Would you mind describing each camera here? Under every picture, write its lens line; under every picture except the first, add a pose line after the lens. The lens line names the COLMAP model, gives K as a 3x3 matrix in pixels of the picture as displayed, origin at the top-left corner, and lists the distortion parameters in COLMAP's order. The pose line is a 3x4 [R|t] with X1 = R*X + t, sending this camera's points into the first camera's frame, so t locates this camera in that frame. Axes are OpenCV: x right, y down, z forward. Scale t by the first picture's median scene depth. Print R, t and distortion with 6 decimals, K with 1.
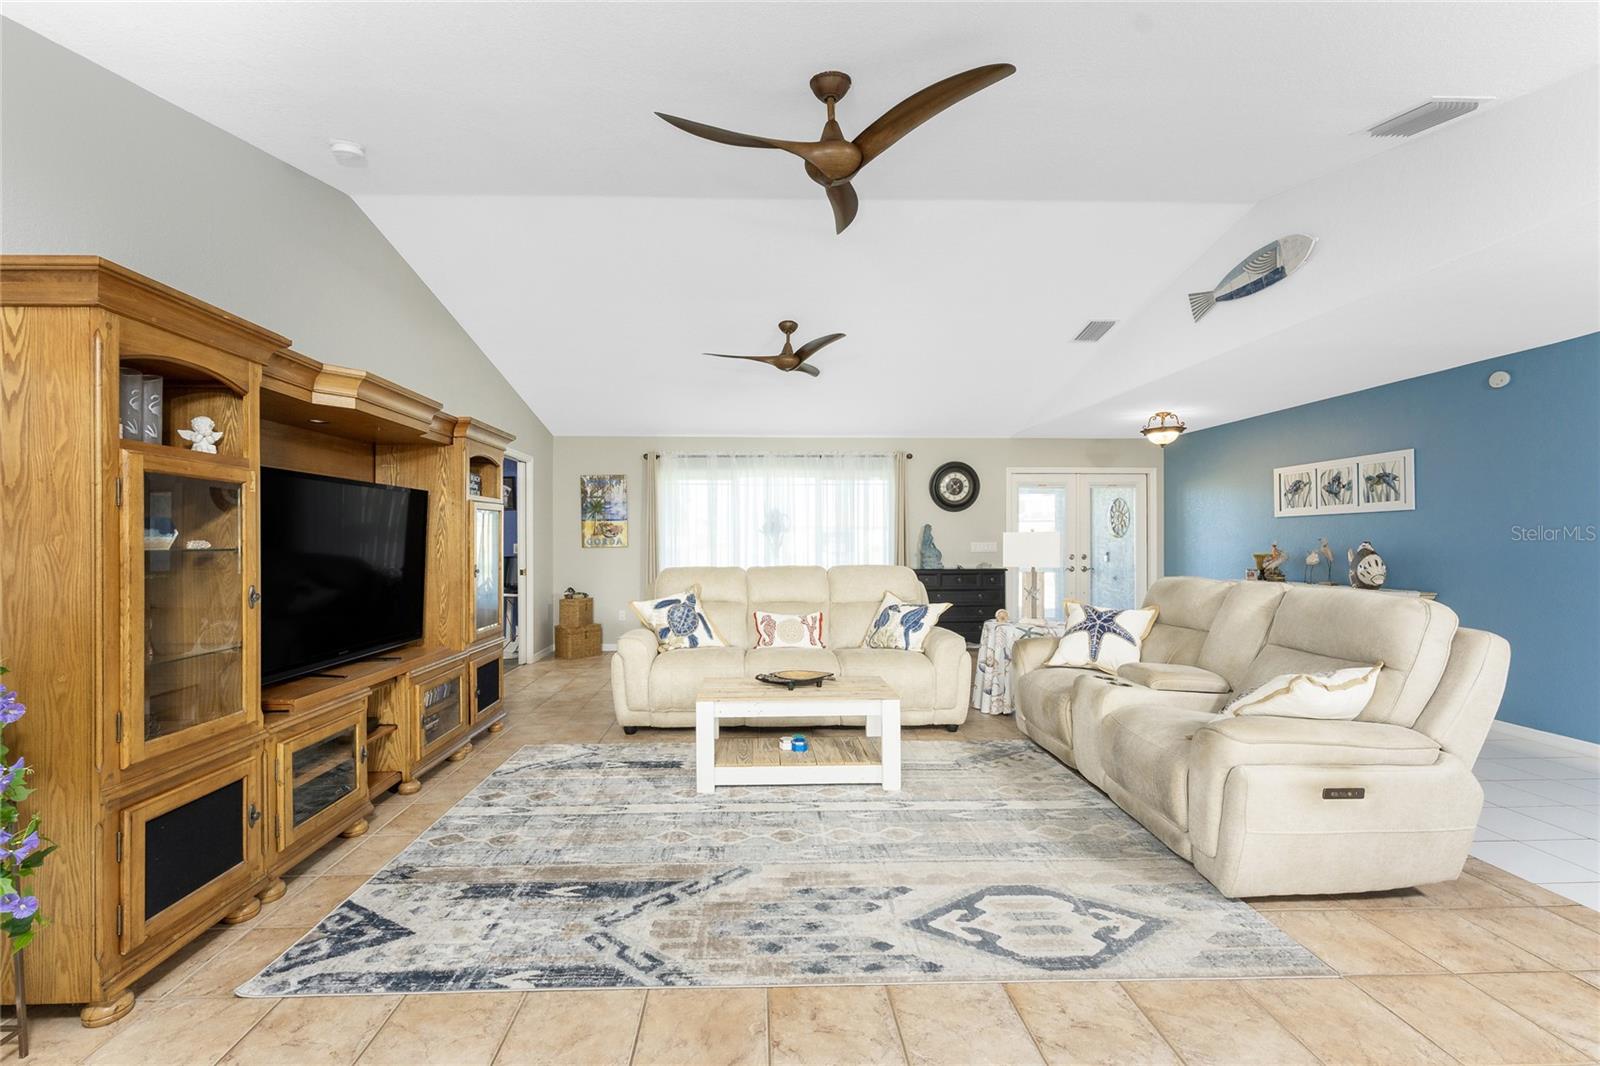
lens RADIAL K [[650.6, 0, 773.0], [0, 650.6, 542.3], [0, 0, 1]] dist [0.001673, -0.000071]
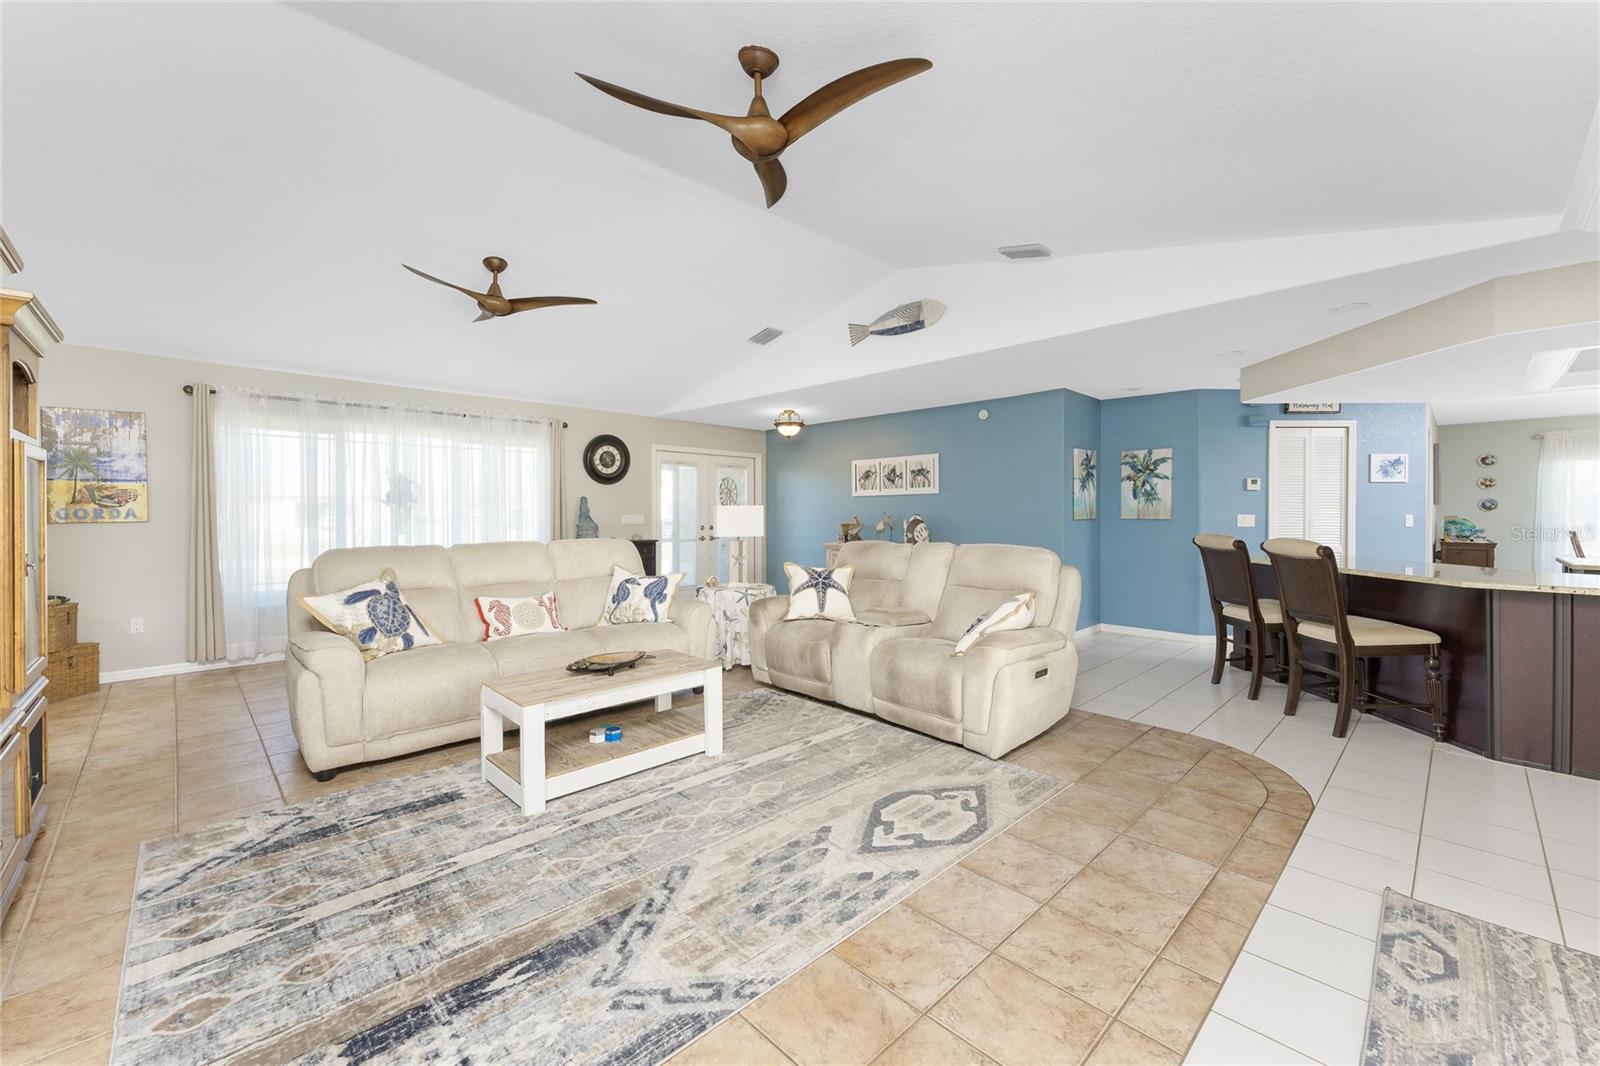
lens RADIAL K [[638.3, 0, 795.1], [0, 638.3, 522.0], [0, 0, 1]] dist [0.001065, -0.000165]
pose [[0.743803, -0.007545, 0.668356, -0.341654], [0.000262, 0.999940, 0.010996, 0.000473], [-0.668399, -0.008003, 0.743760, 0.142552]]
